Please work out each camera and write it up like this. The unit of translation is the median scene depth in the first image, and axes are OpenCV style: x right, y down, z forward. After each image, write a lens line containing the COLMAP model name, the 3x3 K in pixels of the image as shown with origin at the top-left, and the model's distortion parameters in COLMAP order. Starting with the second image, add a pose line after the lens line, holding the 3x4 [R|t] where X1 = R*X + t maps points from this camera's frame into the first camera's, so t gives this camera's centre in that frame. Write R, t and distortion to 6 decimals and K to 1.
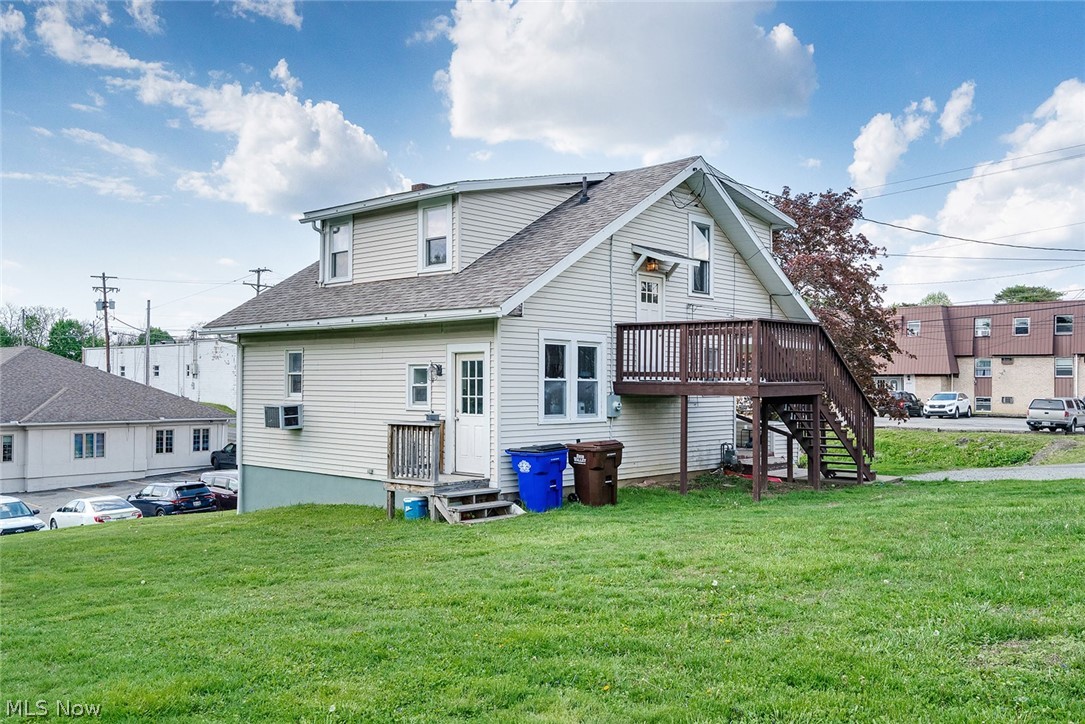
lens RADIAL K [[934.3, 0, 542.5], [0, 934.3, 362.0], [0, 0, 1]] dist [0.006138, 0.001257]
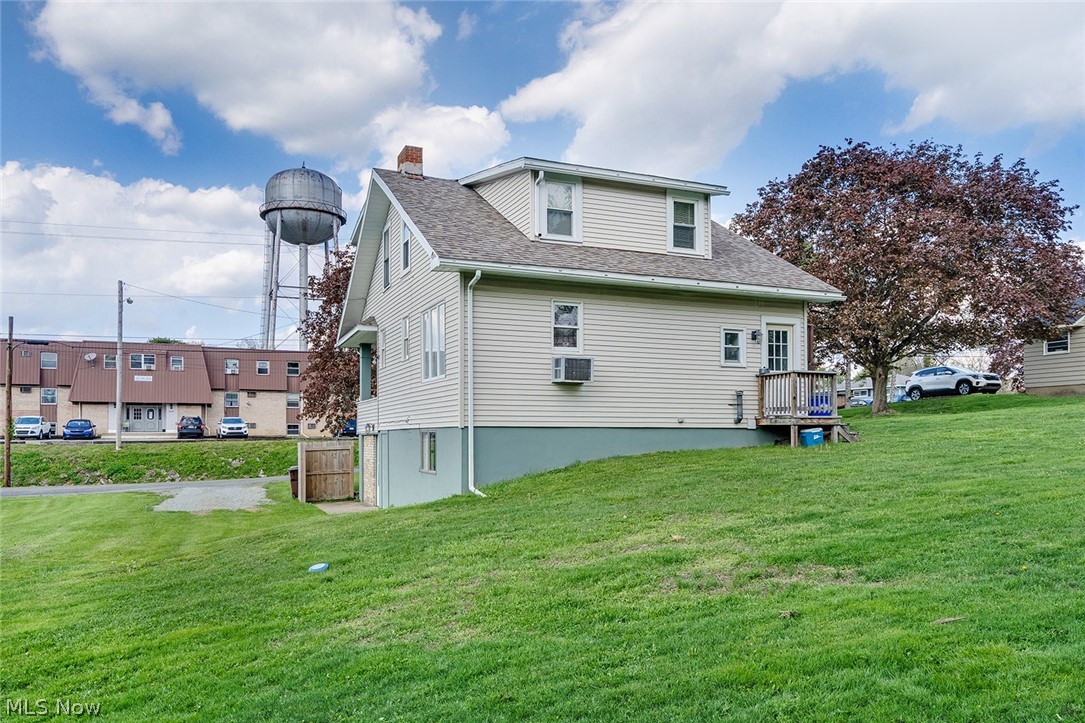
lens RADIAL K [[784.1, 0, 542.5], [0, 784.1, 361.5], [0, 0, 1]] dist [-0.002141, -0.000306]
pose [[0.394357, 0.083504, 0.915156, -0.513107], [-0.016314, 0.996342, -0.083882, 0.059402], [-0.918813, 0.018149, 0.394277, 0.364891]]
